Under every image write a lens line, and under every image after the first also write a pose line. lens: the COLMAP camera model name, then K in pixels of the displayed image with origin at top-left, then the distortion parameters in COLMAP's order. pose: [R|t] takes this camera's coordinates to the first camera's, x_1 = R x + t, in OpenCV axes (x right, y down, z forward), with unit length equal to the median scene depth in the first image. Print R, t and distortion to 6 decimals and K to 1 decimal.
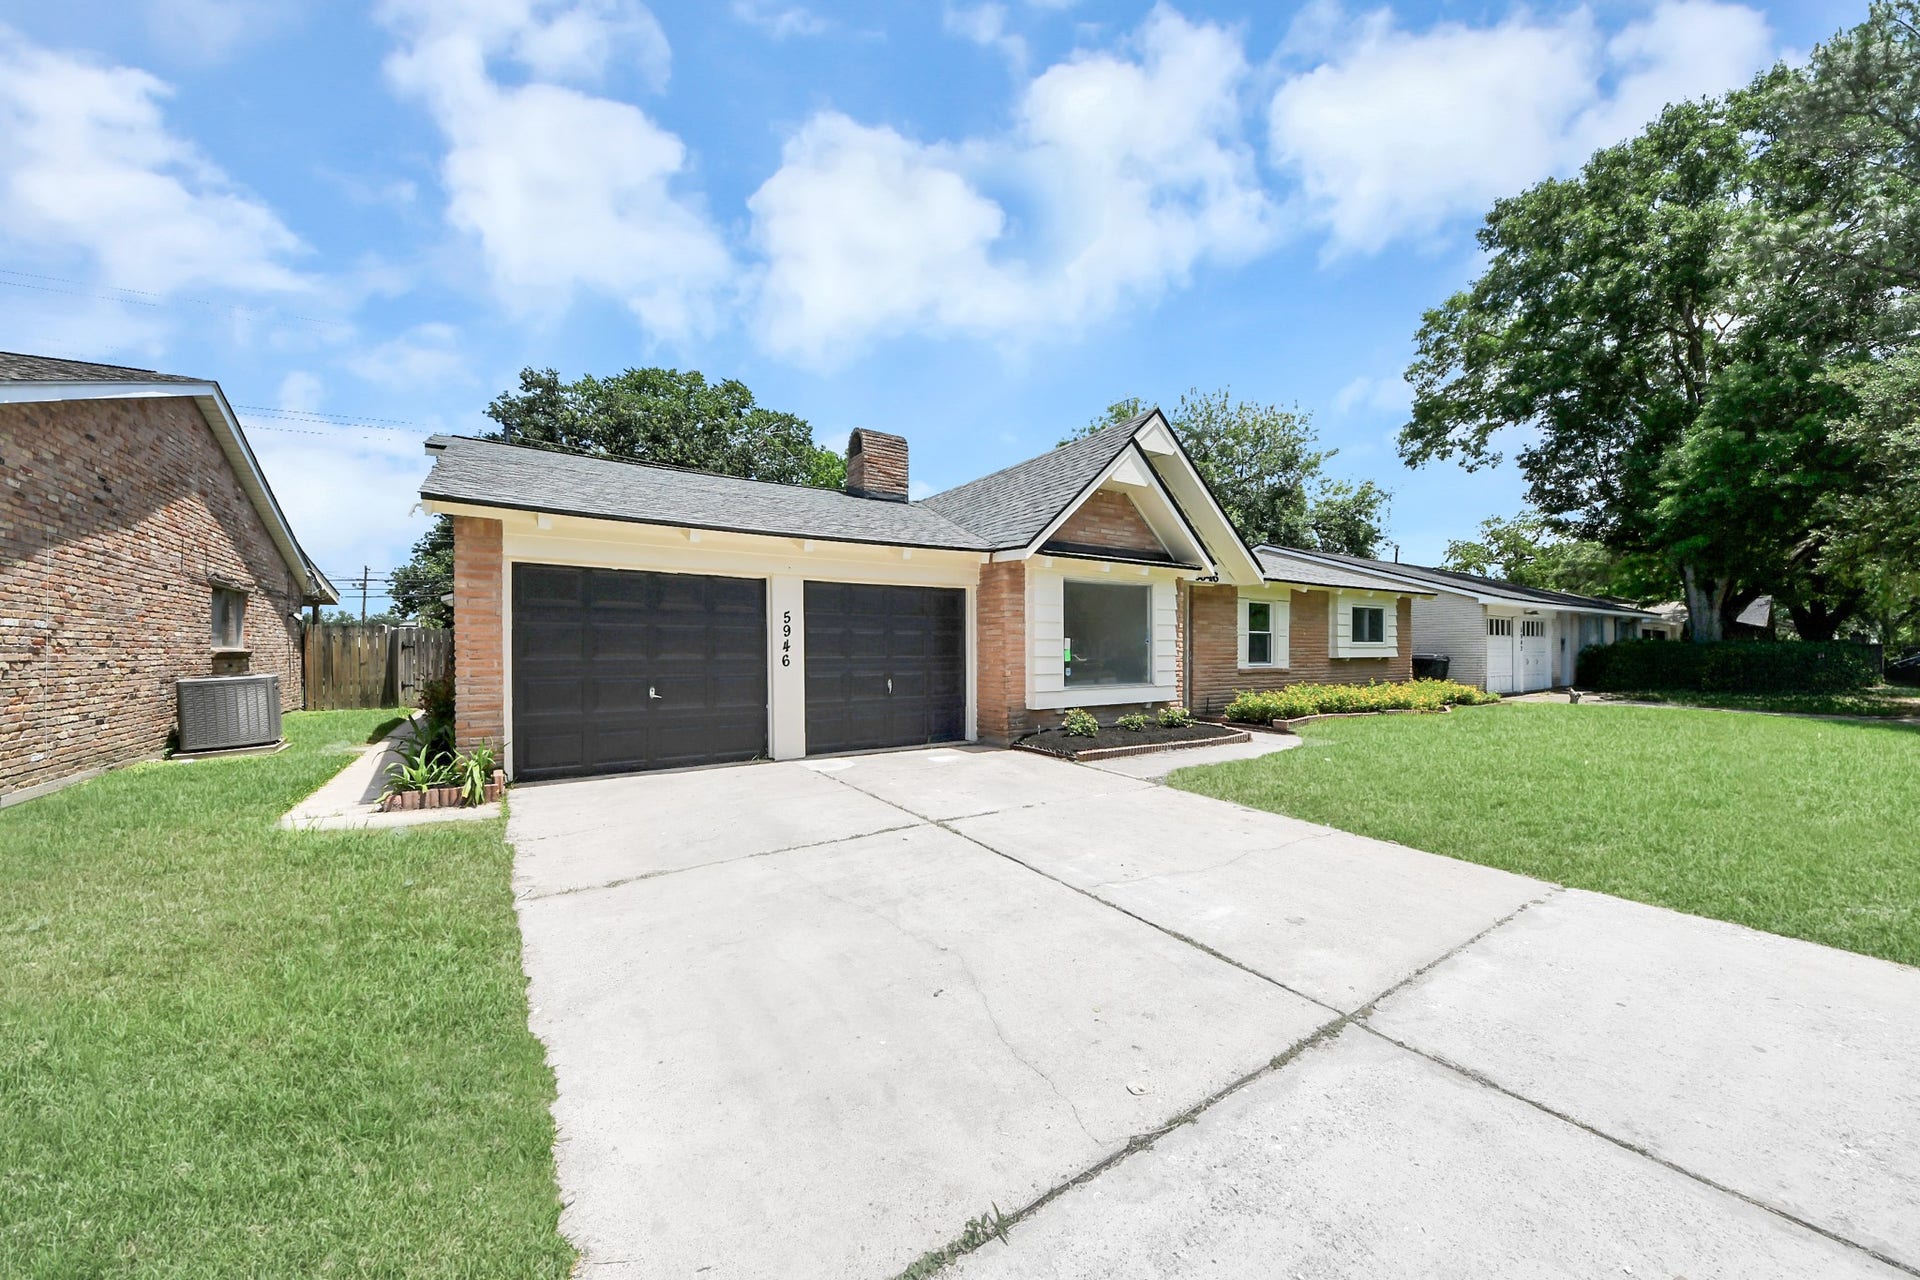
lens RADIAL K [[715.9, 0, 961.9], [0, 715.9, 649.0], [0, 0, 1]] dist [-0.015939, -0.000142]
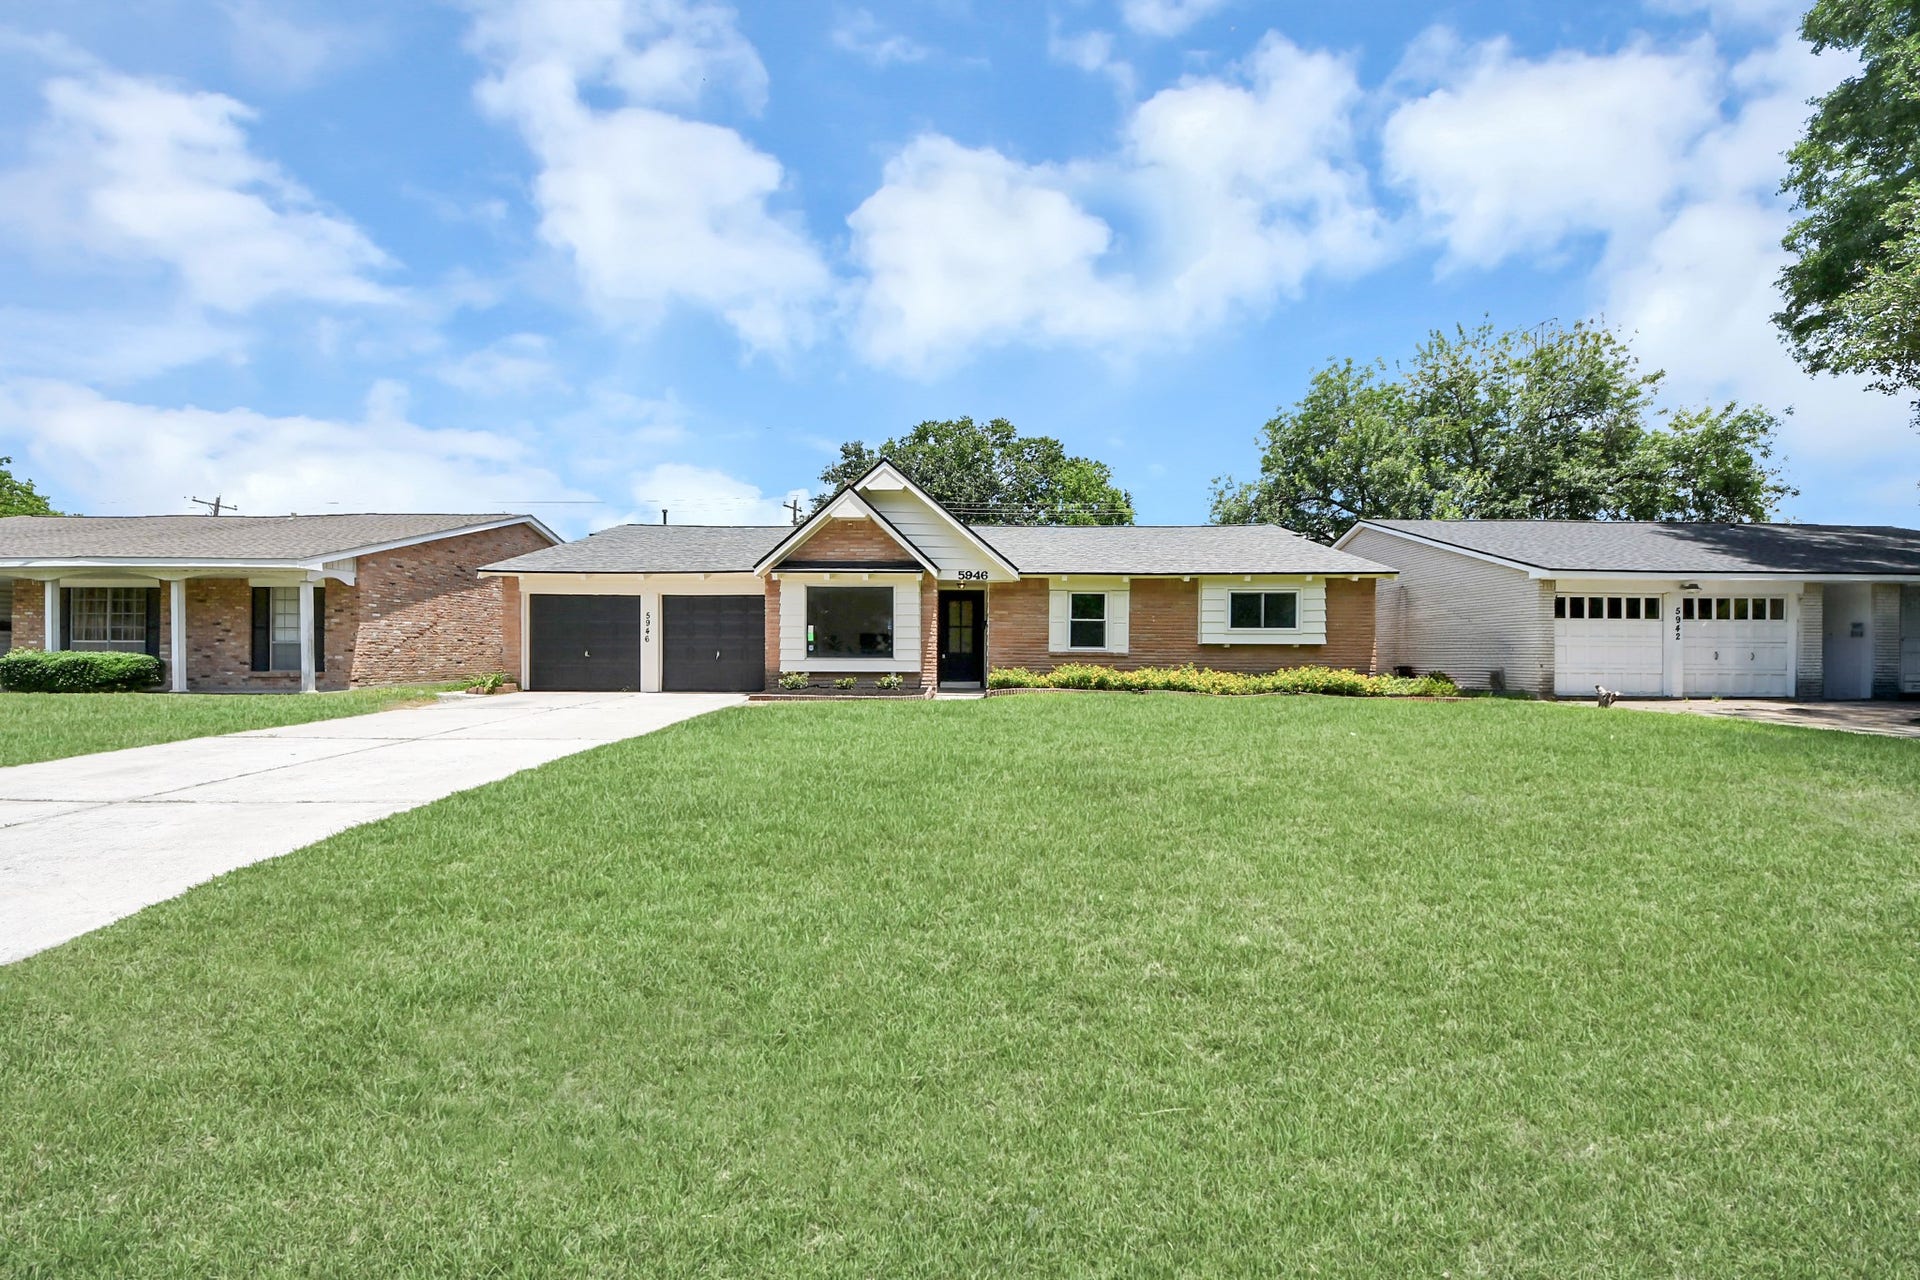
lens RADIAL K [[717.4, 0, 960.0], [0, 717.4, 640.0], [0, 0, 1]] dist [0.001958, 0.000048]
pose [[0.805638, -0.001848, -0.592405, 1.214469], [-0.005430, 0.999930, -0.010504, 0.027611], [0.592383, 0.011680, 0.805571, -0.020438]]
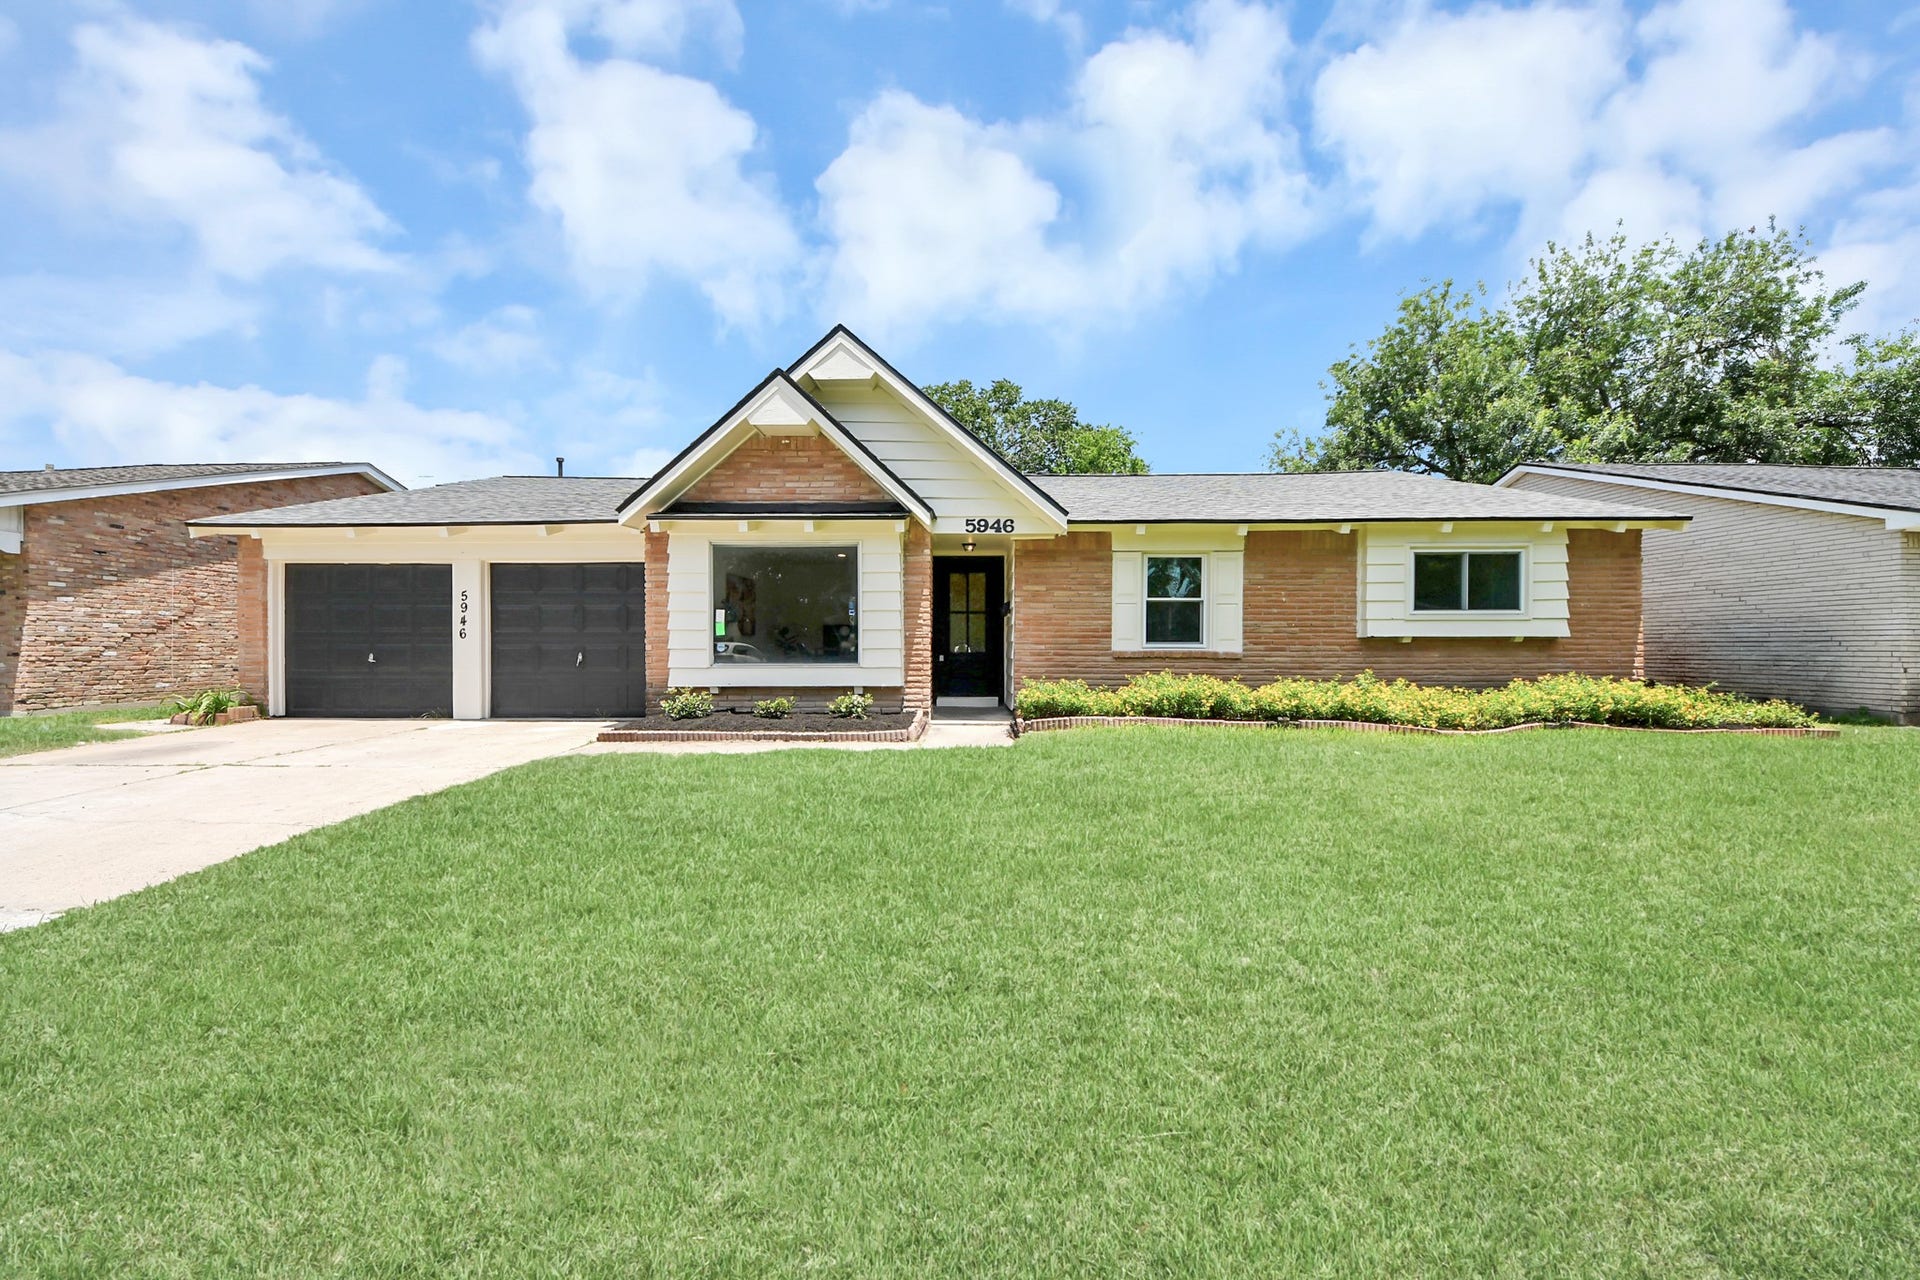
lens RADIAL K [[717.4, 0, 960.0], [0, 717.4, 640.0], [0, 0, 1]] dist [0.001958, 0.000048]
pose [[0.809416, -0.001302, -0.587235, 0.867765], [-0.000200, 0.999997, -0.002493, 0.023377], [0.587236, 0.002135, 0.809413, 0.423695]]
